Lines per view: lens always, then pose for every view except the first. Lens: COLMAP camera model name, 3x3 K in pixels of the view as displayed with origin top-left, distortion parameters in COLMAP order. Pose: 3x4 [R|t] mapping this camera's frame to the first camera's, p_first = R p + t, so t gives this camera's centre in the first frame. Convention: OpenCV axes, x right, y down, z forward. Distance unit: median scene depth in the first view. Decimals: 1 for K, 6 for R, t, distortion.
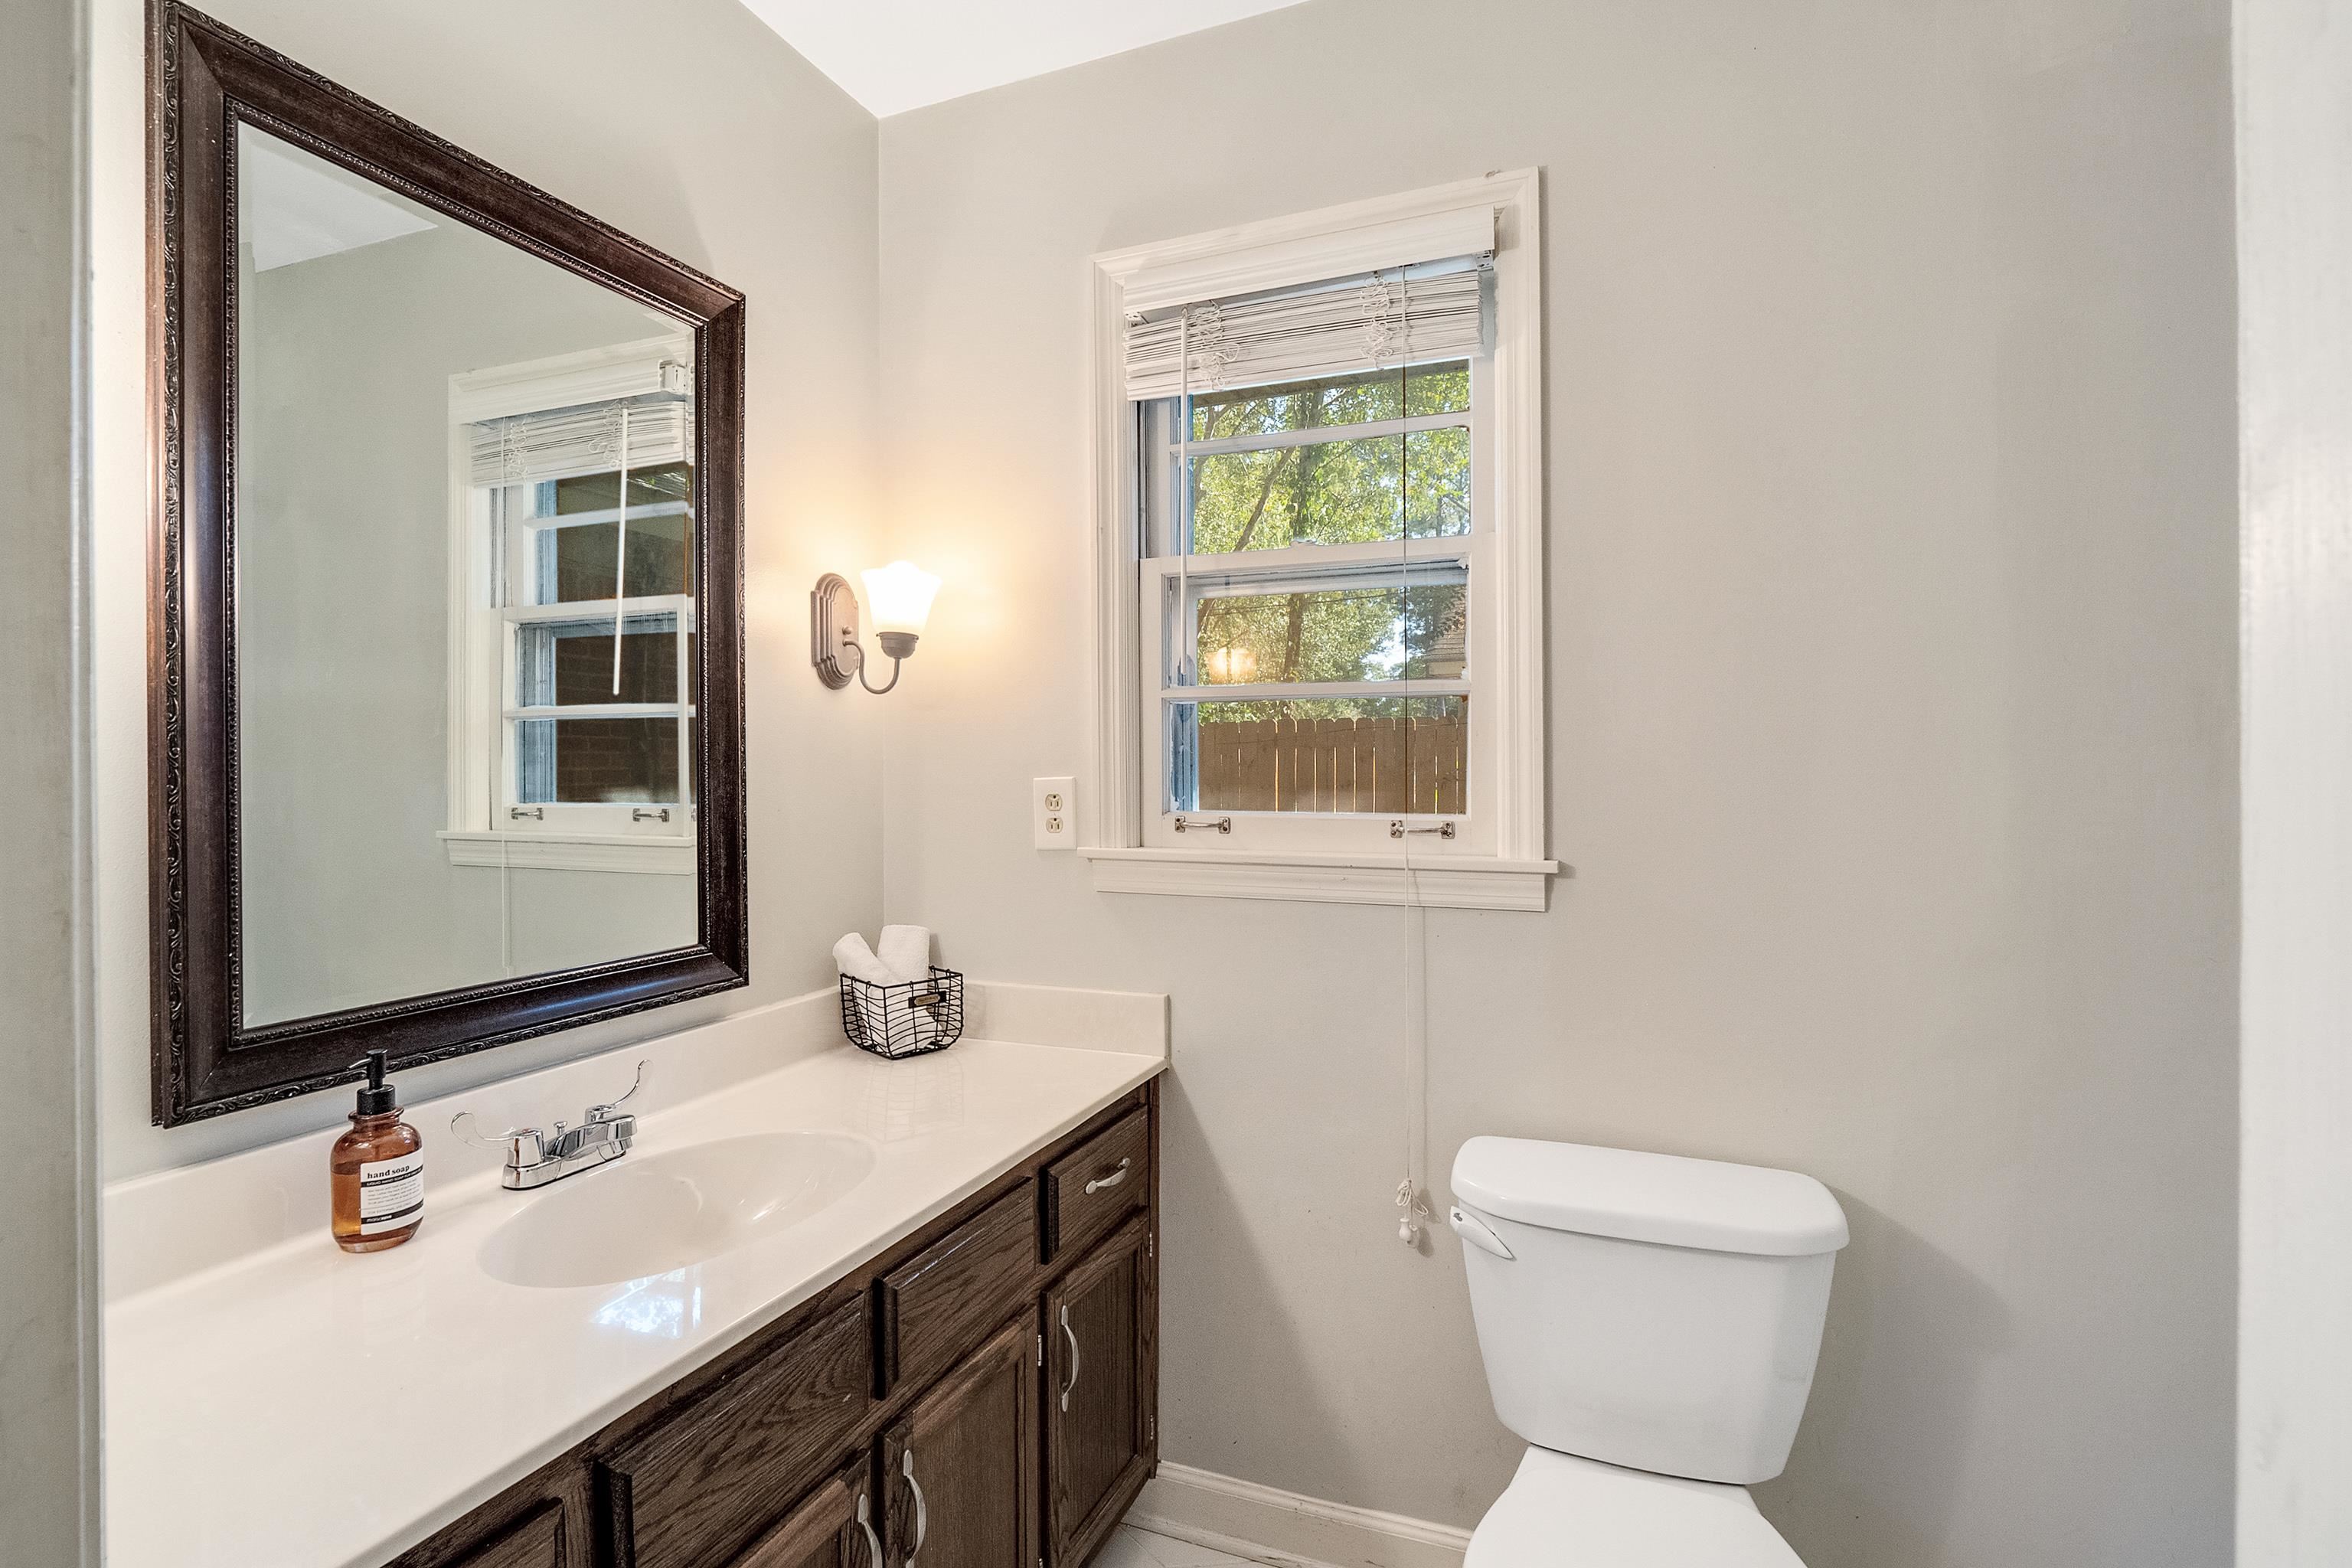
lens RADIAL K [[1119.2, 0, 1168.9], [0, 1119.2, 777.6], [0, 0, 1]] dist [-0.002884, -0.001569]
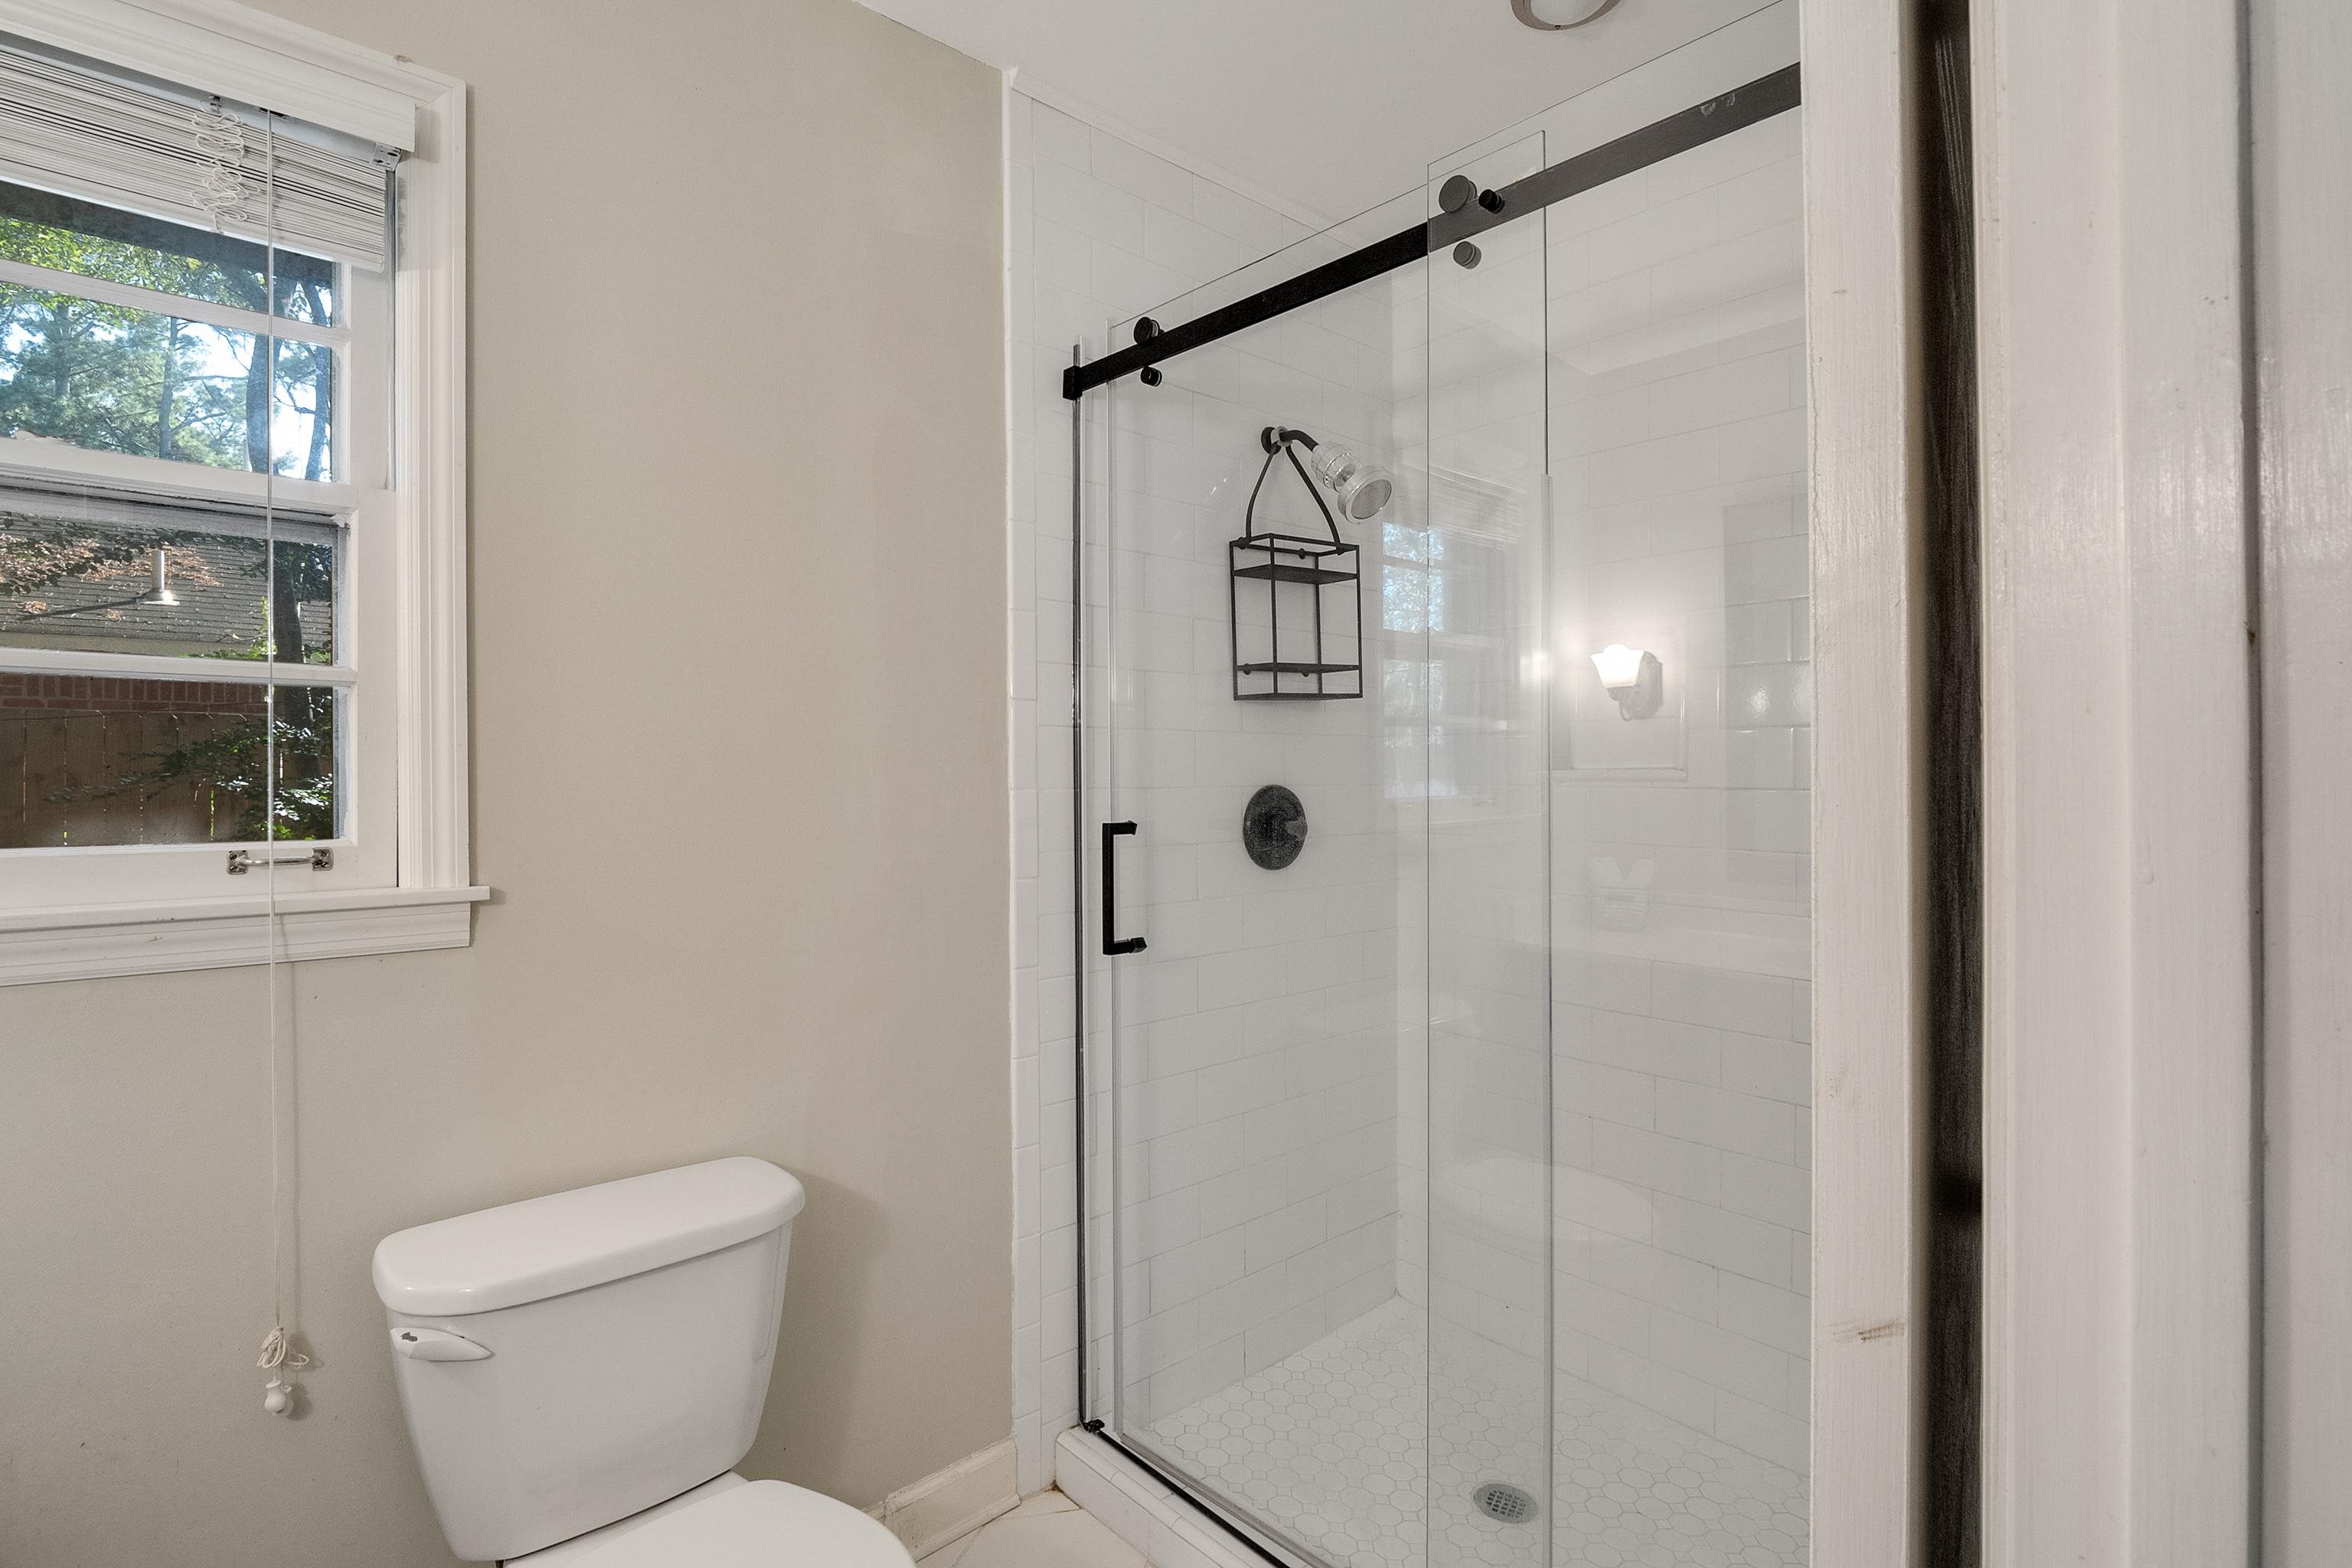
lens RADIAL K [[1119.2, 0, 1168.9], [0, 1119.2, 777.6], [0, 0, 1]] dist [-0.002884, -0.001569]
pose [[0.450726, 0.002589, 0.892659, -0.184652], [0.009390, 0.999927, -0.007641, 0.001678], [-0.892613, 0.011826, 0.450668, 0.127526]]
